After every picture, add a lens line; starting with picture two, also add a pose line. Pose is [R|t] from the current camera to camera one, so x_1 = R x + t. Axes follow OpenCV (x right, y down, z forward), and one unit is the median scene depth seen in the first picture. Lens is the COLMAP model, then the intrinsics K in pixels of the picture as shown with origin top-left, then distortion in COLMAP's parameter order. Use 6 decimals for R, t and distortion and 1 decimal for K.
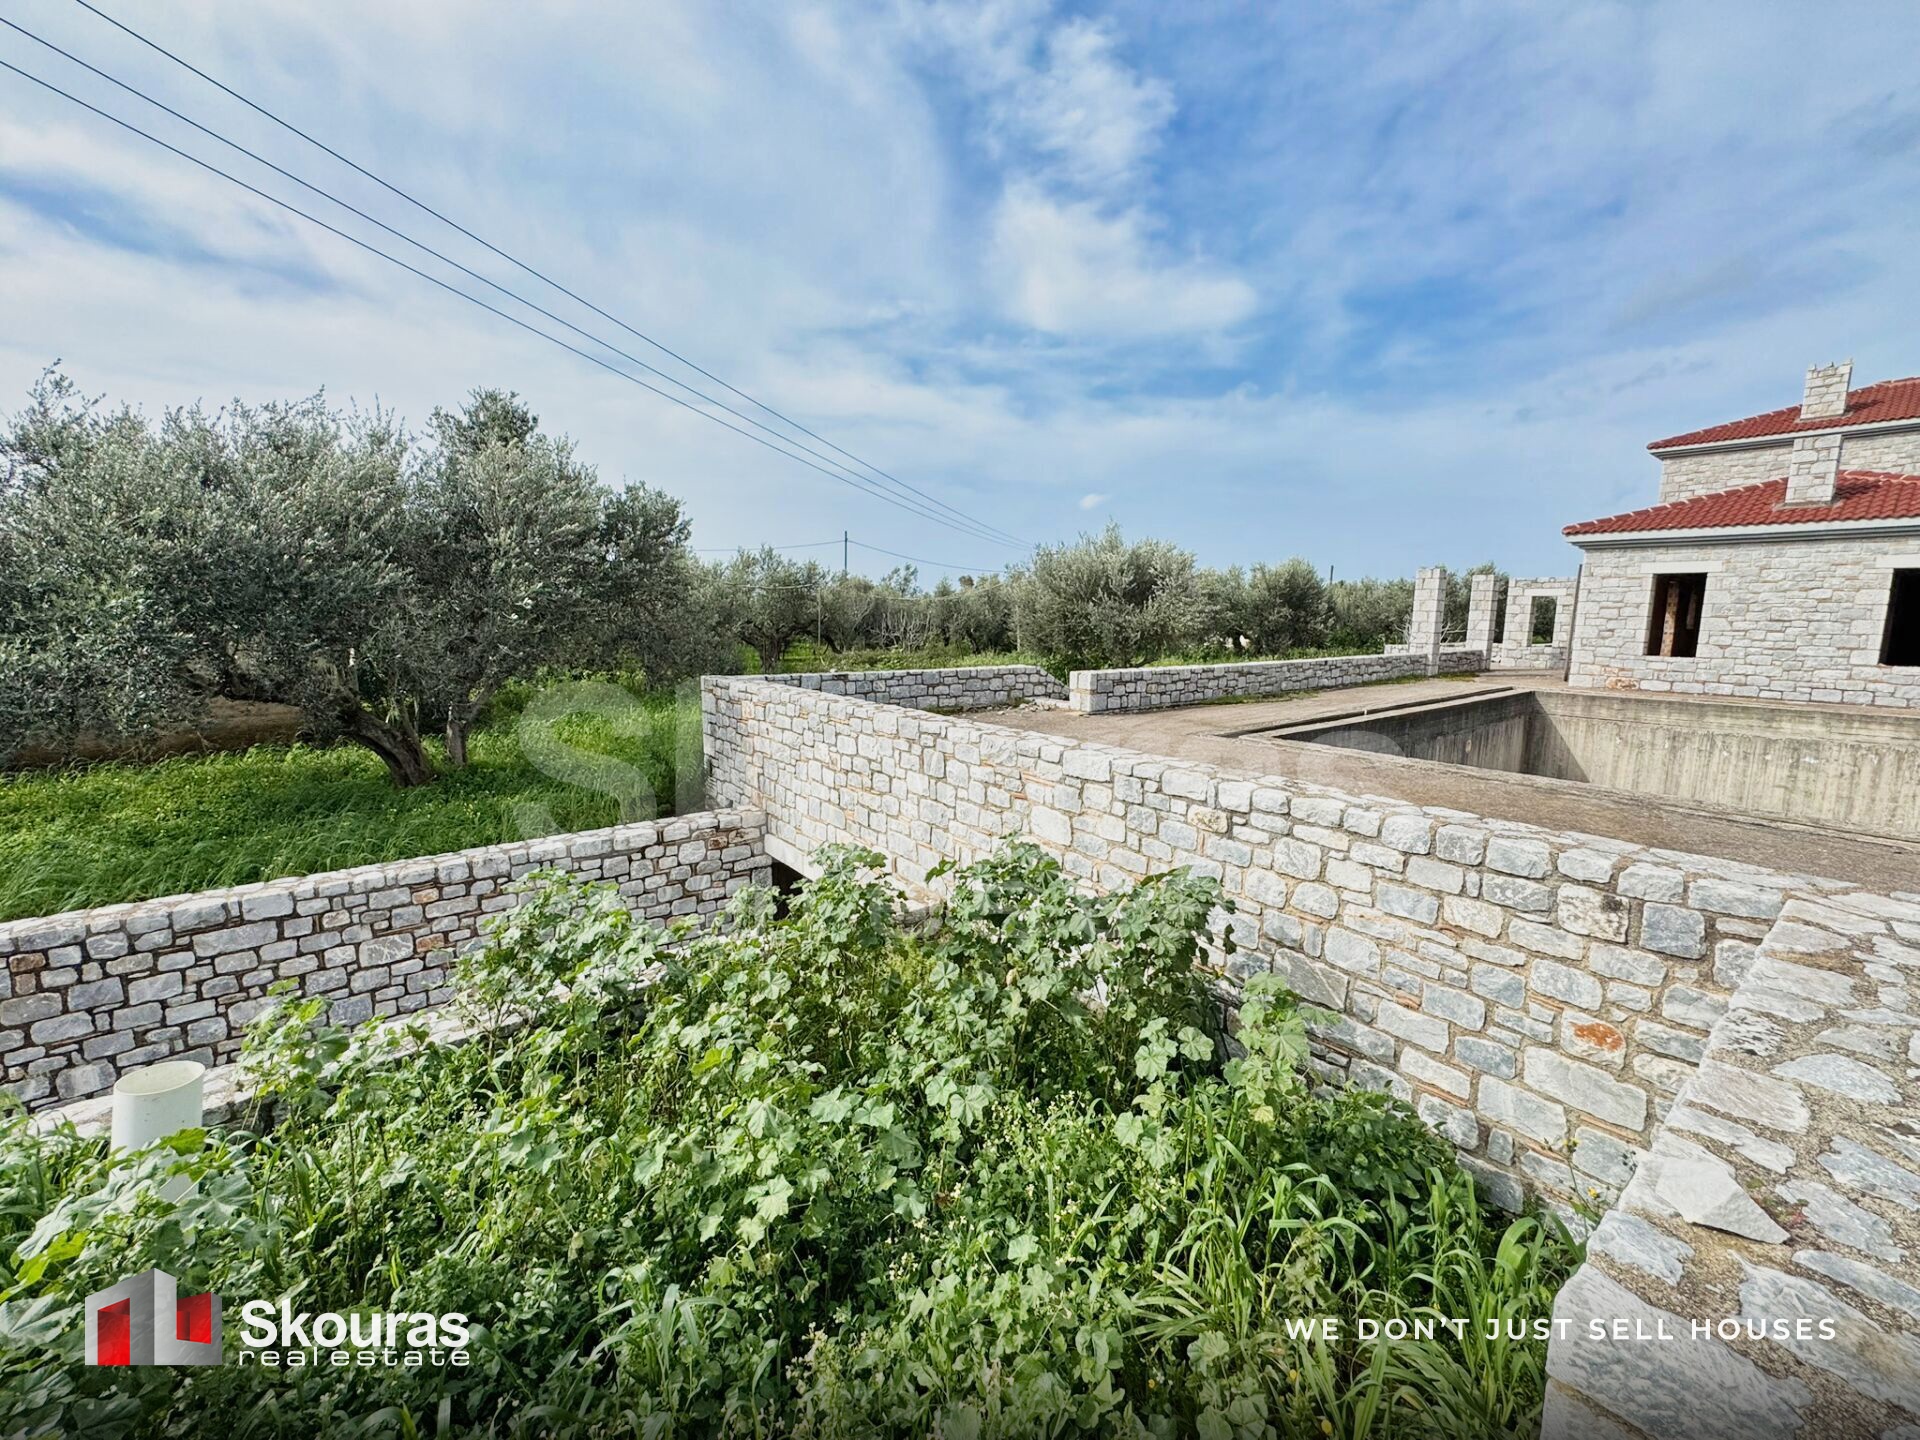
lens RADIAL K [[764.9, 0, 963.3], [0, 764.9, 717.3], [0, 0, 1]] dist [-0.002153, -0.000053]
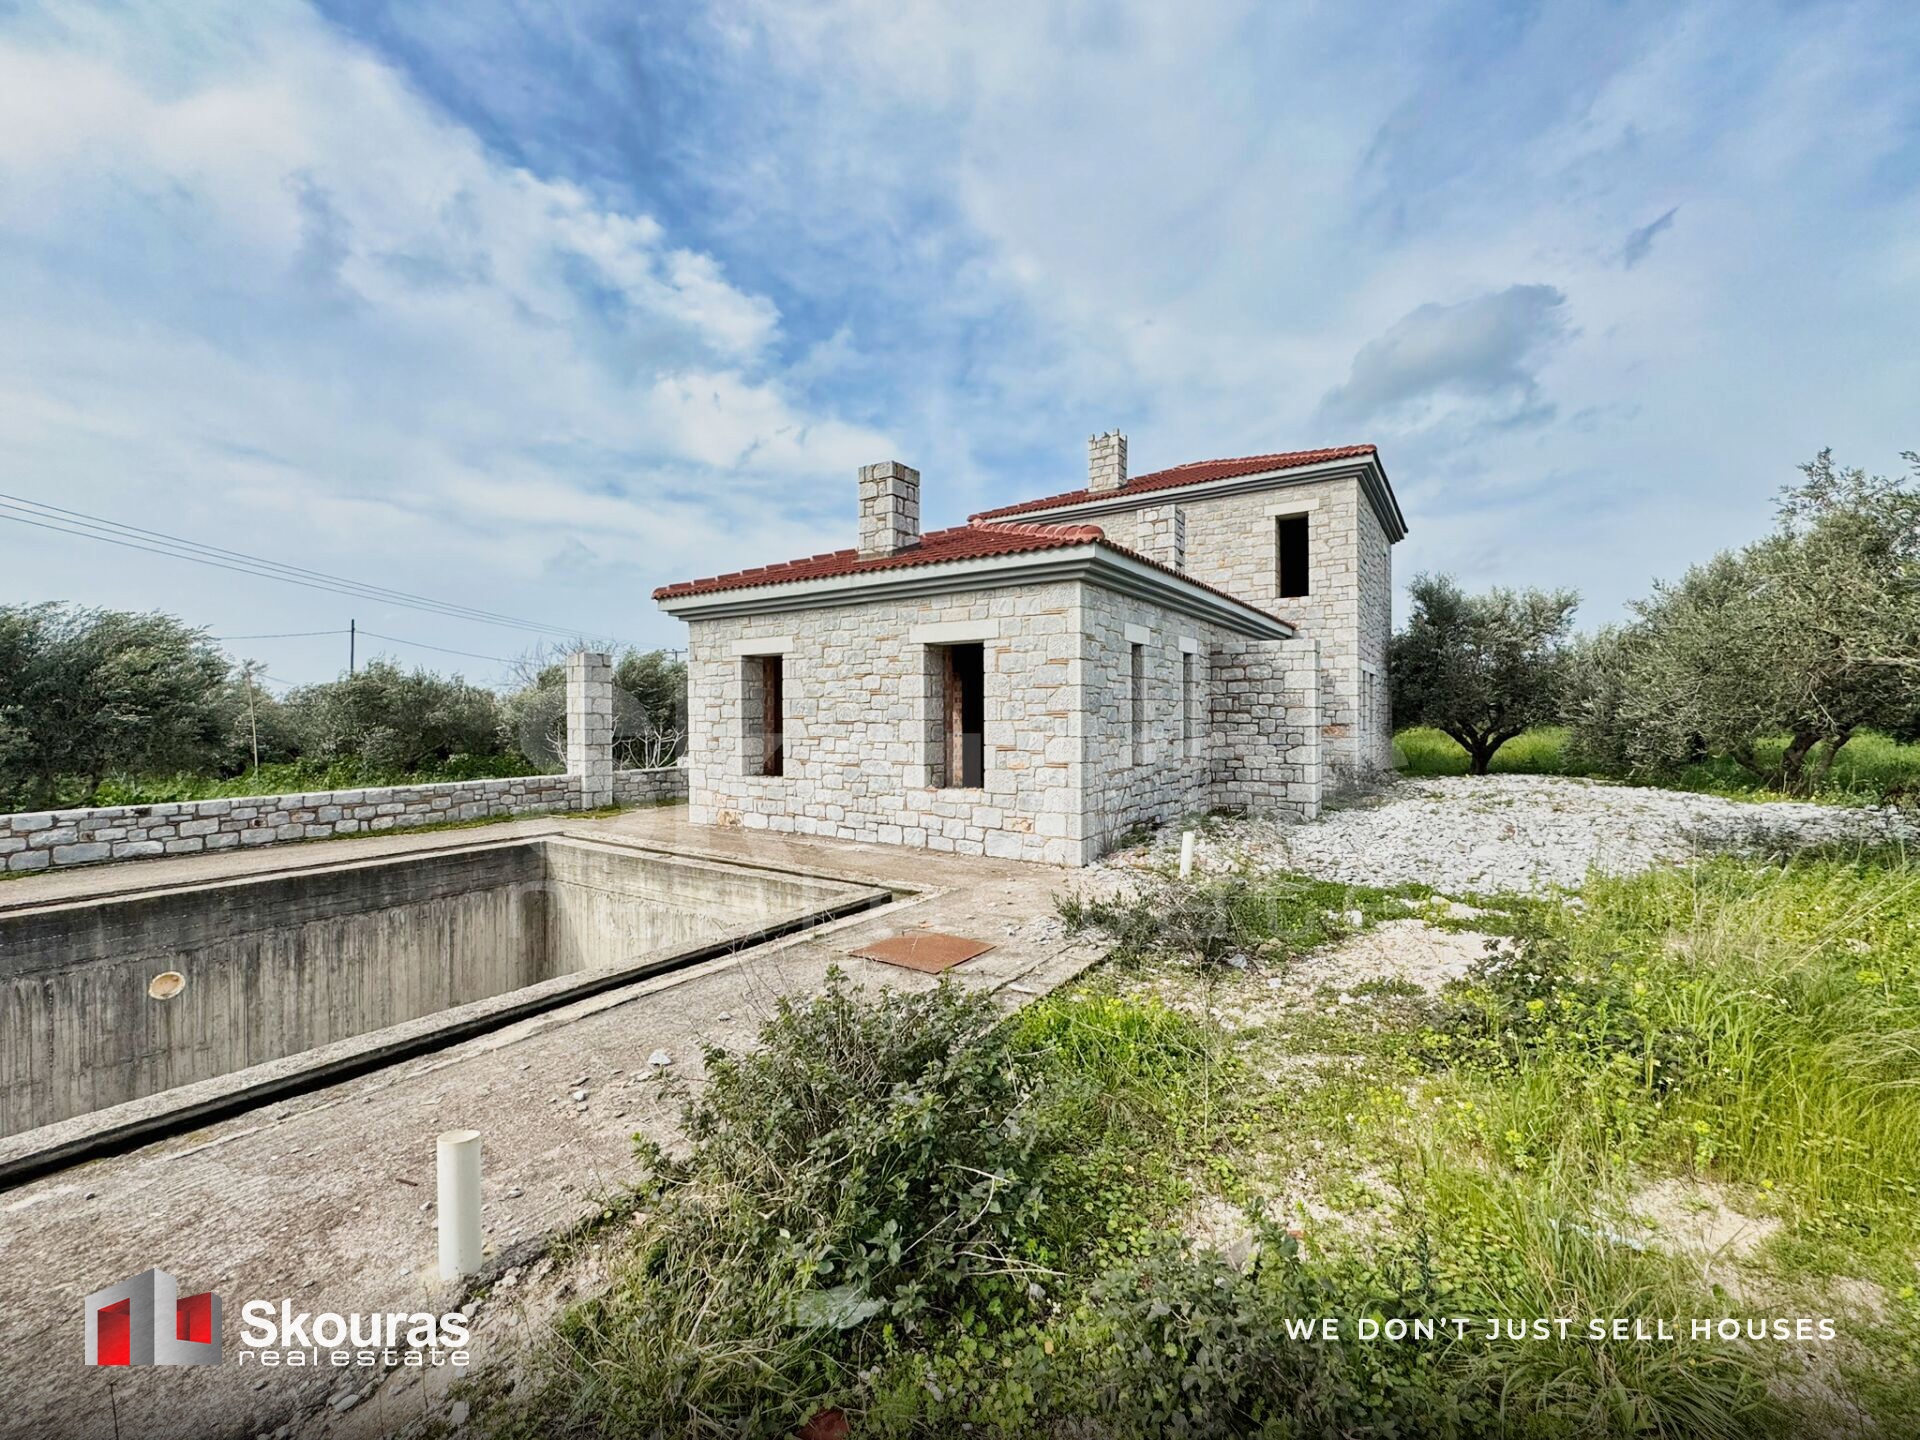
lens RADIAL K [[764.9, 0, 963.3], [0, 764.9, 717.3], [0, 0, 1]] dist [-0.002153, -0.000053]
pose [[0.951959, -0.017202, 0.305741, 0.887140], [0.056752, 0.991036, -0.120945, -0.040464], [-0.300919, 0.132486, 0.944402, 0.306472]]
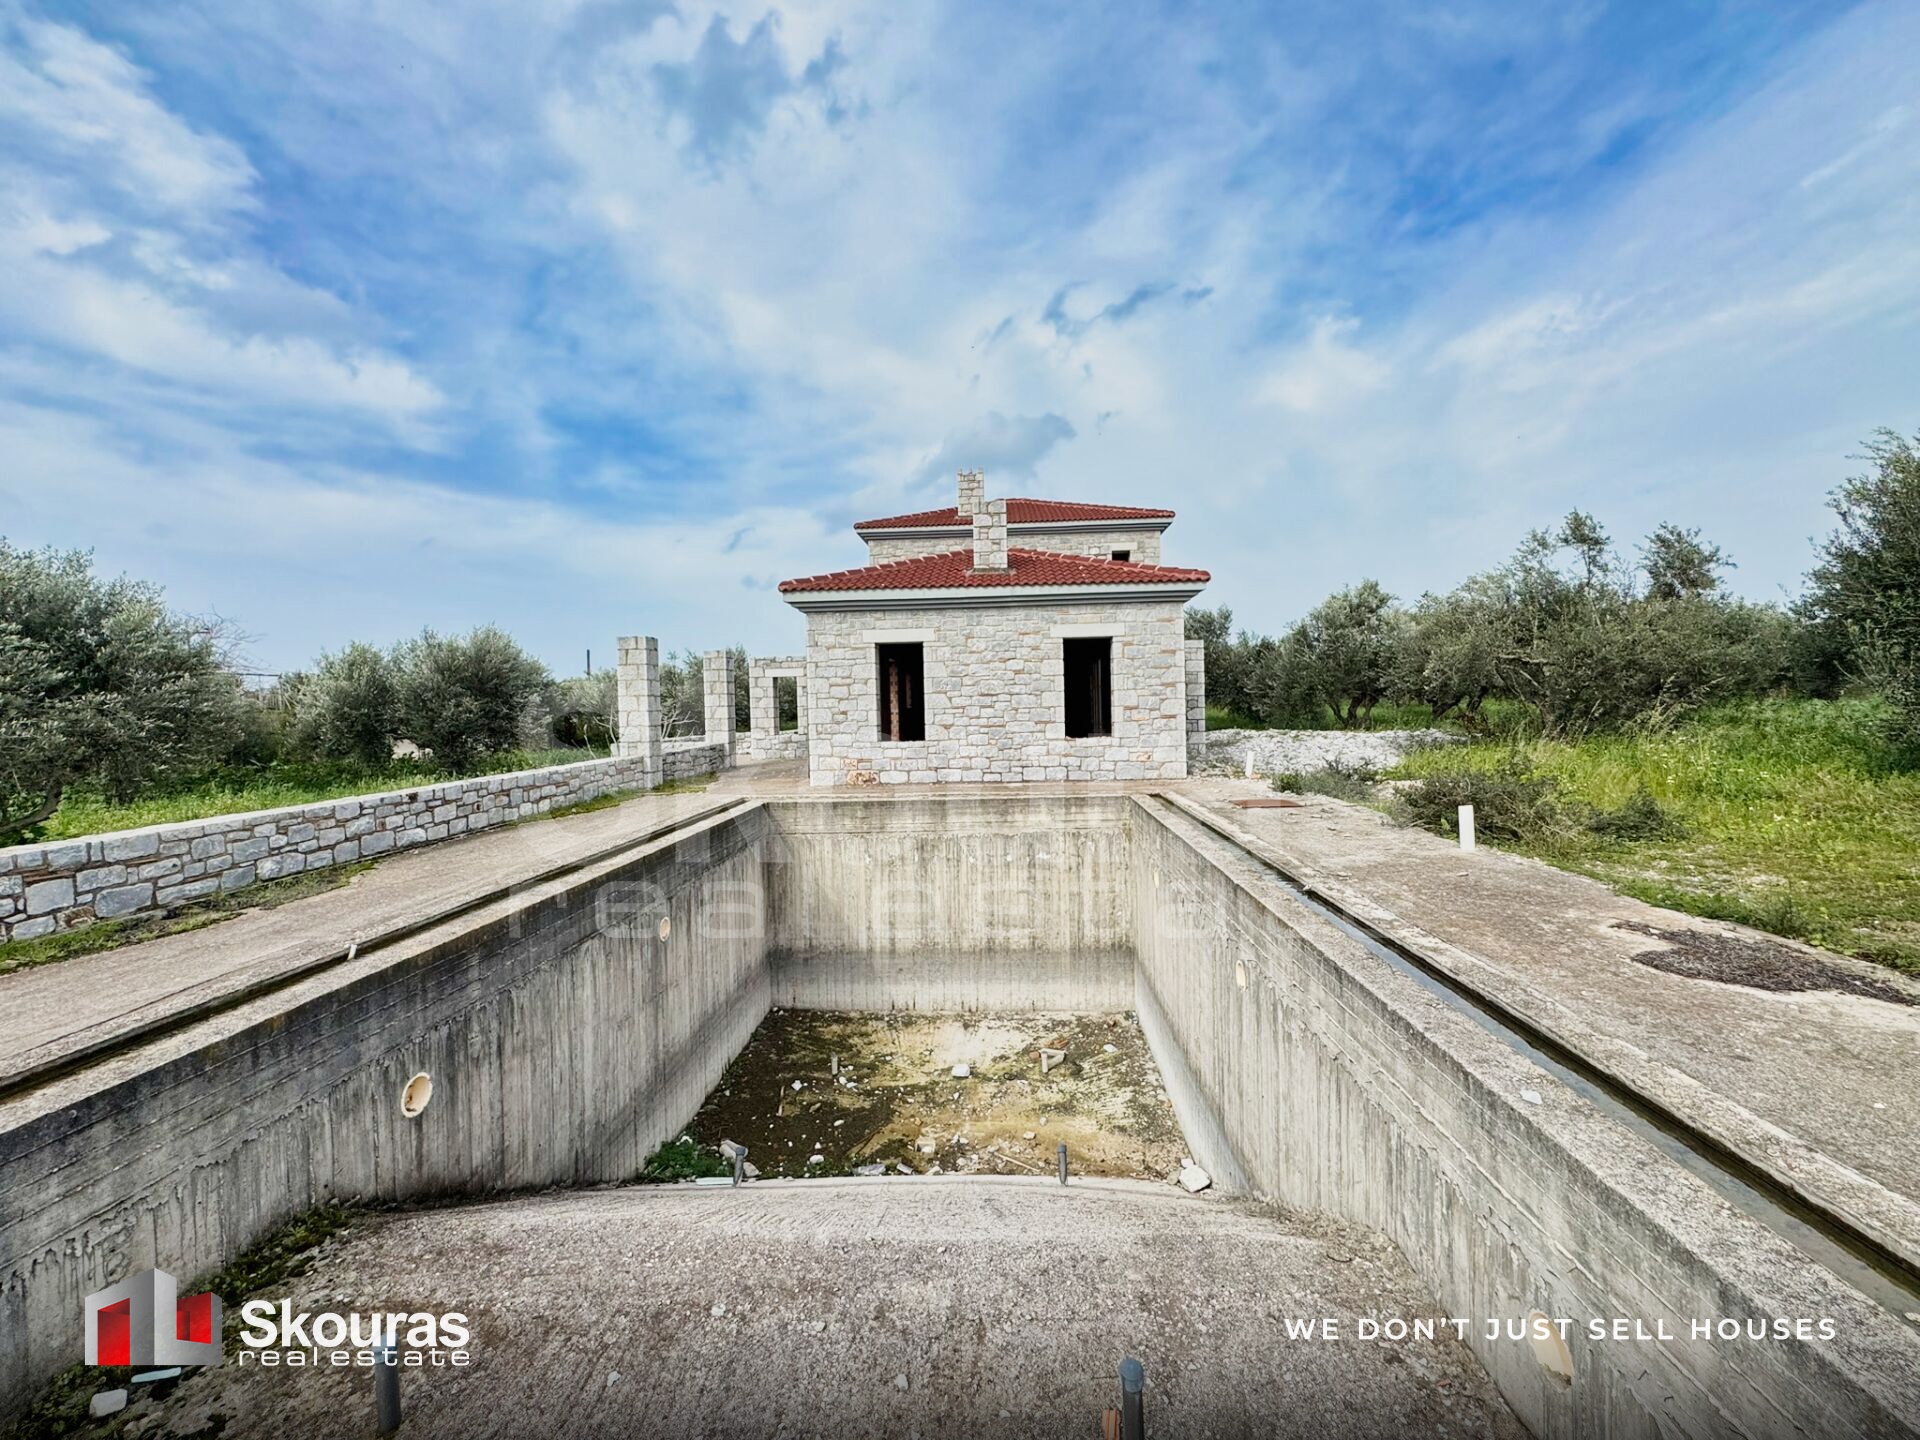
lens RADIAL K [[774.9, 0, 960.0], [0, 774.9, 720.0], [0, 0, 1]] dist [0.020747, 0.000077]
pose [[0.668991, -0.045835, 0.741855, 0.341656], [0.132535, 0.989457, -0.058384, -0.044869], [-0.731358, 0.137380, 0.668013, 0.386876]]
